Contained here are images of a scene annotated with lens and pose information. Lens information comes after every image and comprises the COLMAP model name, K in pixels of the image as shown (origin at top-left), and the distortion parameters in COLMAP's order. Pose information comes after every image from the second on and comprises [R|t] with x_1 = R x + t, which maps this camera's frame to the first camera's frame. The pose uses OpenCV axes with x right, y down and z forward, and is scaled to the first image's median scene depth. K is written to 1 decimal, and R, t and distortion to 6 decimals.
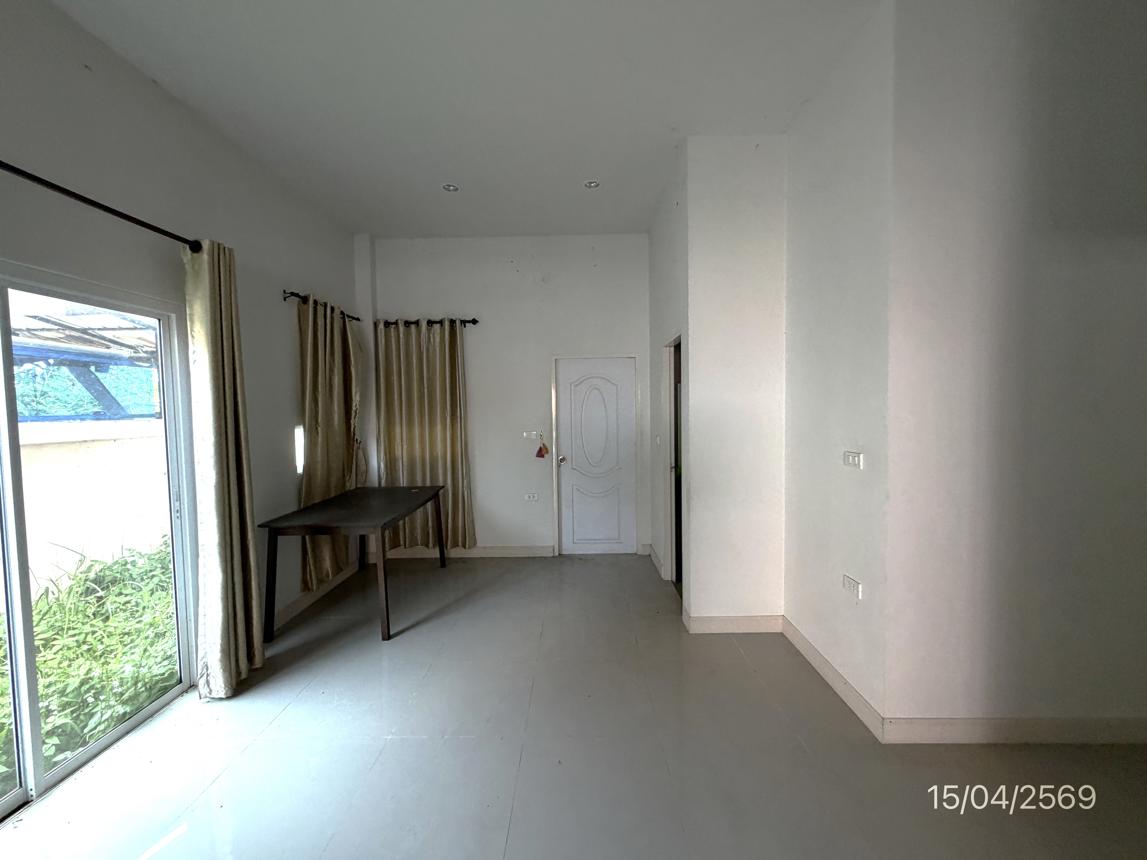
lens RADIAL K [[465.5, 0, 573.5], [0, 465.5, 430.0], [0, 0, 1]] dist [0.000527, 0.000185]
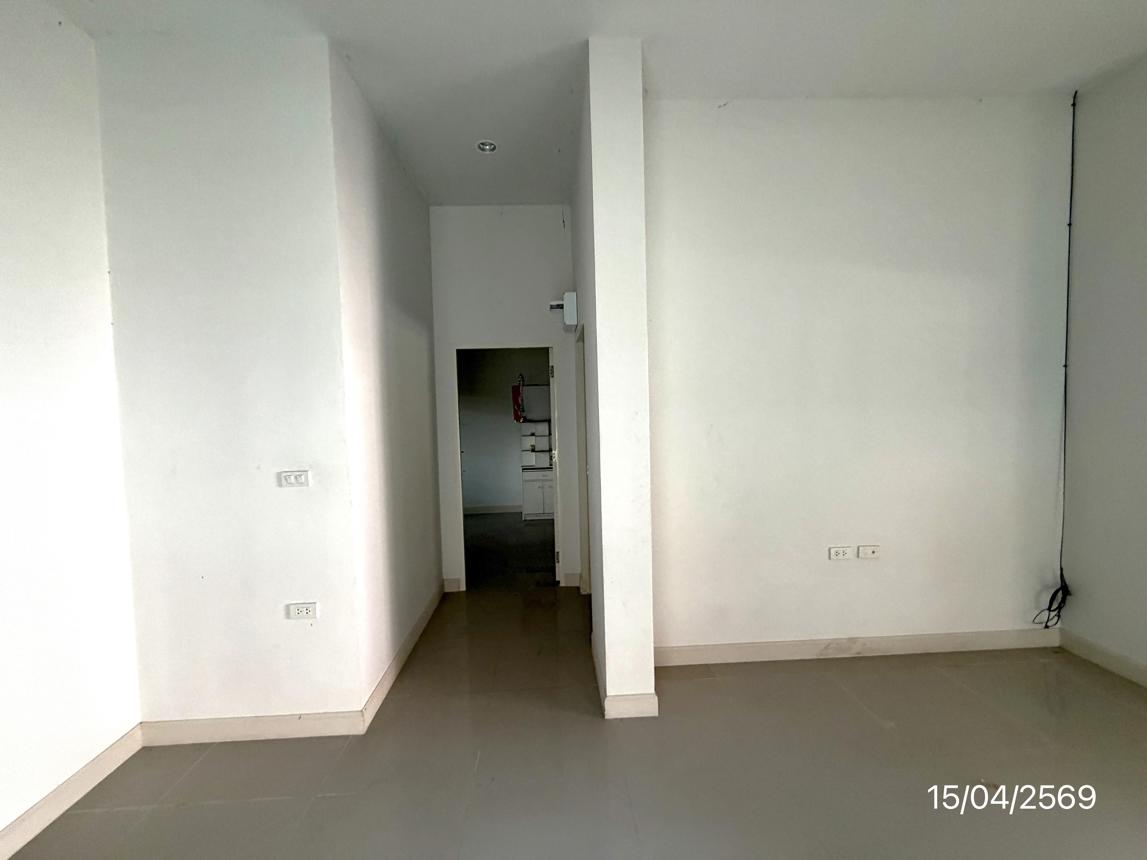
lens RADIAL K [[465.5, 0, 573.5], [0, 465.5, 430.0], [0, 0, 1]] dist [0.000527, 0.000185]
pose [[-0.054303, -0.041791, 0.997650, -0.371128], [0.083473, 0.995437, 0.046242, -0.032361], [-0.995029, 0.085788, -0.050566, 0.463309]]
